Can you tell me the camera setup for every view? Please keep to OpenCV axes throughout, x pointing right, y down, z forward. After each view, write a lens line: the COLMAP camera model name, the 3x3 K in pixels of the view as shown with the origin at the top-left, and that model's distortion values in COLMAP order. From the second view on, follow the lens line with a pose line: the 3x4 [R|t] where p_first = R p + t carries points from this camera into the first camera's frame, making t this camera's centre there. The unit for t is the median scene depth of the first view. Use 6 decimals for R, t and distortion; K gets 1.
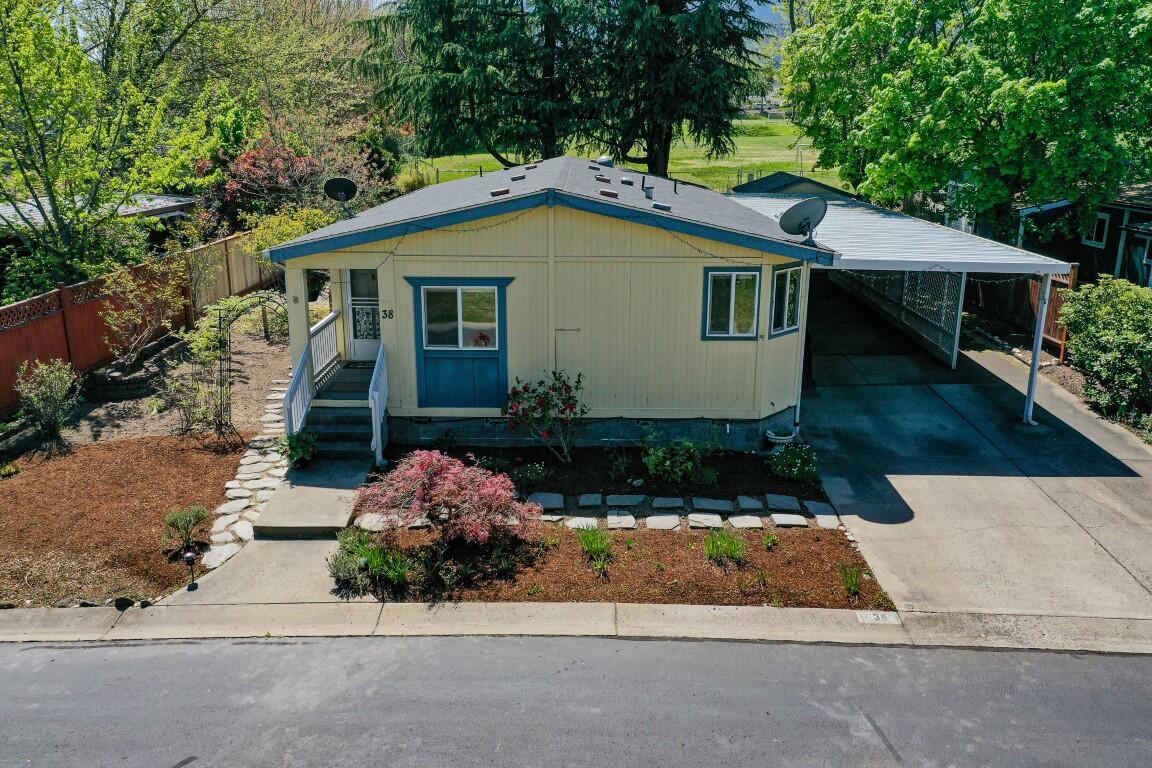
lens RADIAL K [[906.1, 0, 576.0], [0, 906.1, 384.0], [0, 0, 1]] dist [-0.006591, 0.010377]
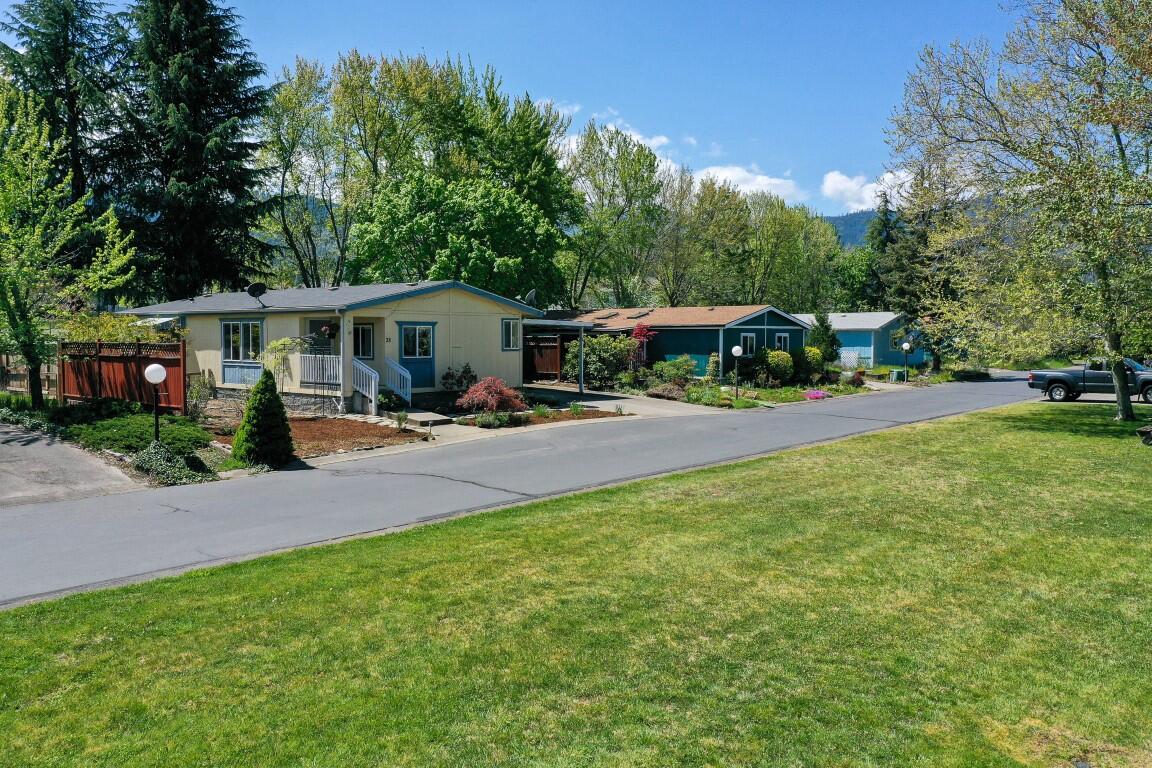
lens RADIAL K [[906.1, 0, 576.0], [0, 906.1, 384.0], [0, 0, 1]] dist [-0.006591, 0.010377]
pose [[0.640756, -0.041651, 0.766614, -1.479486], [0.211651, 0.969417, -0.124234, 0.350668], [-0.737995, 0.241858, 0.629975, -0.523627]]
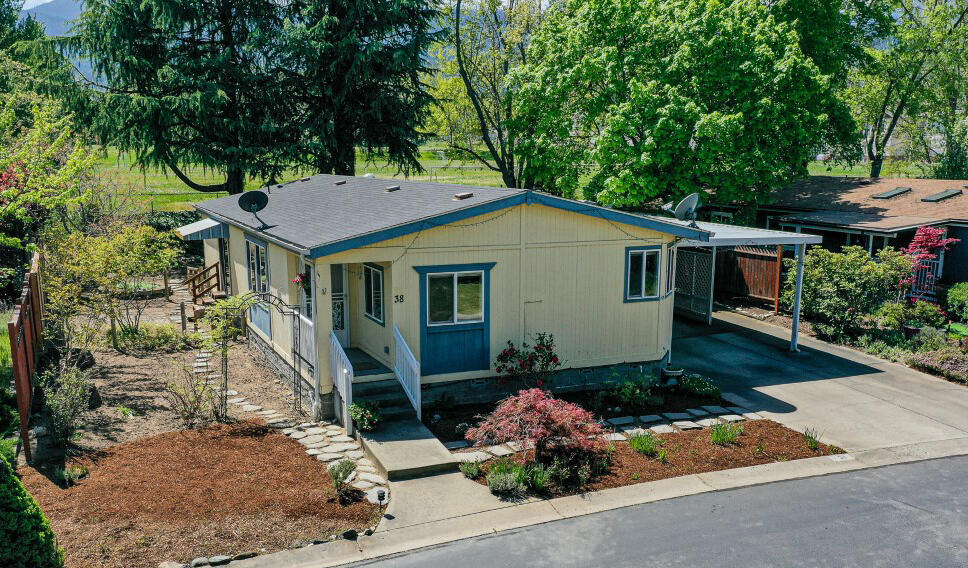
lens RADIAL K [[907.4, 0, 475.5], [0, 907.4, 375.7], [0, 0, 1]] dist [0.005700, 0.002336]
pose [[0.914065, -0.099395, 0.393199, -0.603531], [0.114263, 0.993344, -0.014521, 0.052885], [-0.389139, 0.058202, 0.919339, -0.131288]]
